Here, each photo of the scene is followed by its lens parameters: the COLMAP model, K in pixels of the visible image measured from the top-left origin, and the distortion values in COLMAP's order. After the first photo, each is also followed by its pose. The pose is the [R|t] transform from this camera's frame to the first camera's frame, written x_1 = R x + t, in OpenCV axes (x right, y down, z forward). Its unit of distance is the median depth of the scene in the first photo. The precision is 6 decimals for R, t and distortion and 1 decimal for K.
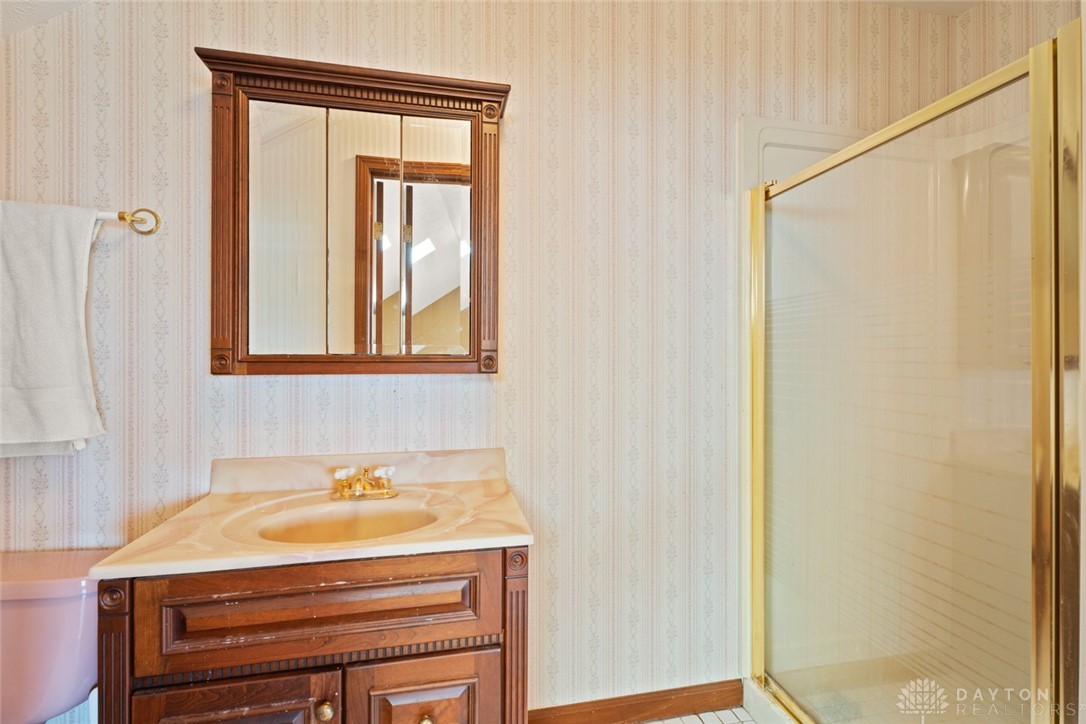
lens RADIAL K [[480.1, 0, 541.4], [0, 480.1, 357.3], [0, 0, 1]] dist [0.000930, -0.000062]
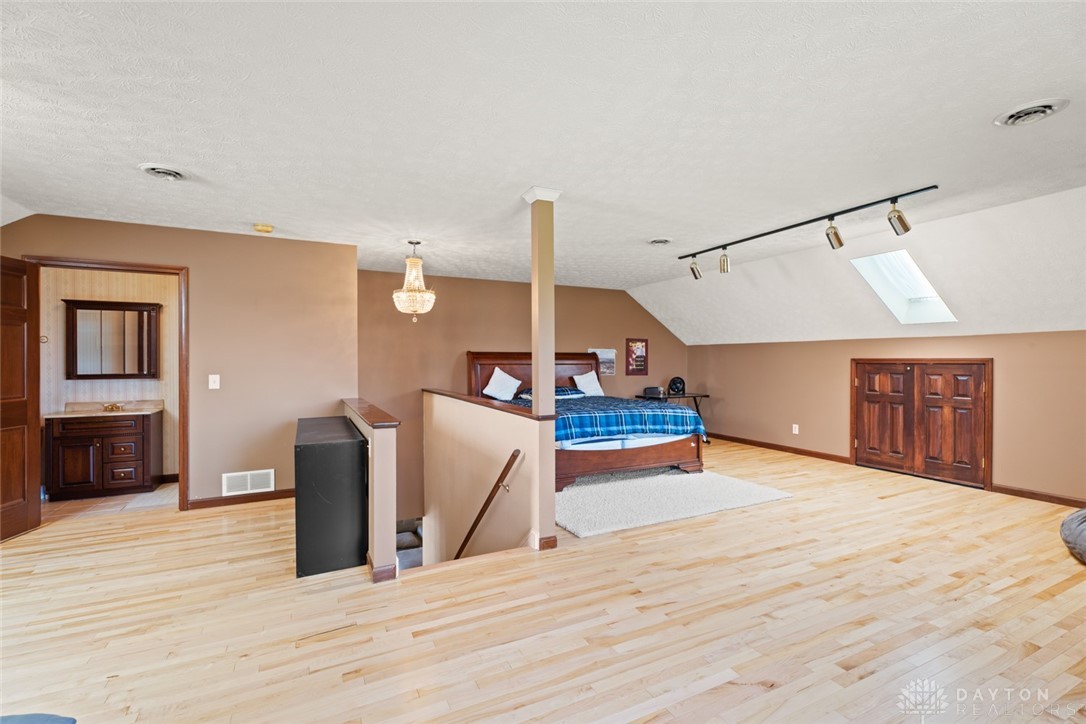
lens RADIAL K [[480.1, 0, 543.9], [0, 480.1, 367.1], [0, 0, 1]] dist [0.000930, -0.000062]
pose [[0.969202, -0.004850, 0.246218, 2.056184], [0.003343, 0.999973, 0.006540, -0.074694], [-0.246243, -0.005515, 0.969192, -3.629806]]
